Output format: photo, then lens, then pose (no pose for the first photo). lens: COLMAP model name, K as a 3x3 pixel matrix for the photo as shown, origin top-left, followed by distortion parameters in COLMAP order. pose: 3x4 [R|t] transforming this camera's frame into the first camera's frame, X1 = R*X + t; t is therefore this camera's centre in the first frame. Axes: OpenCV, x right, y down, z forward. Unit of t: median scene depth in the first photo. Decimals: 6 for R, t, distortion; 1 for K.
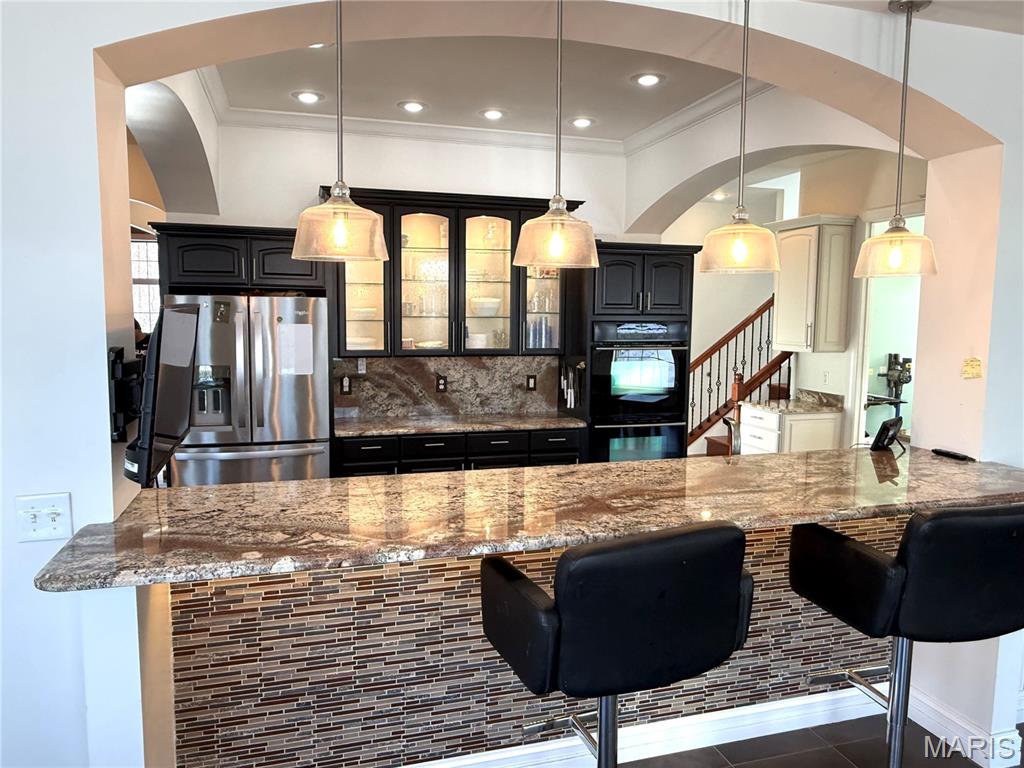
lens RADIAL K [[708.6, 0, 512.7], [0, 708.6, 382.5], [0, 0, 1]] dist [0.006408, -0.000768]
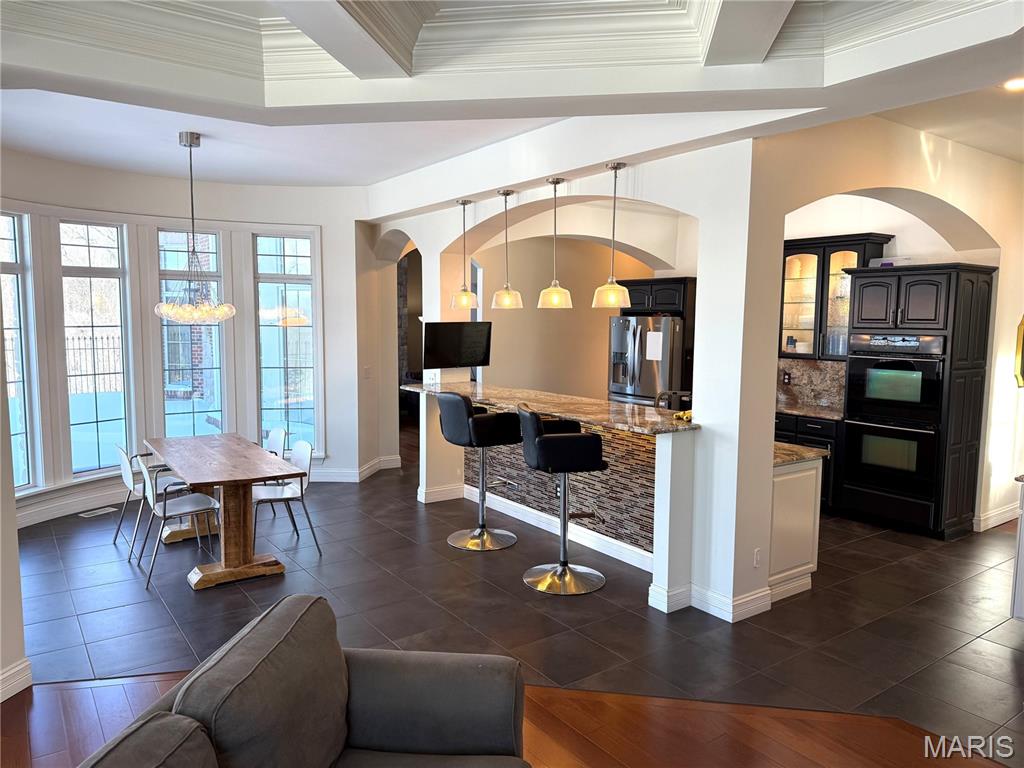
lens RADIAL K [[708.6, 0, 510.3], [0, 708.6, 386.1], [0, 0, 1]] dist [0.006408, -0.000768]
pose [[0.315804, 0.084610, -0.945044, 1.017950], [-0.097854, 0.993609, 0.056258, -0.008232], [0.943765, 0.074710, 0.322066, 0.064251]]
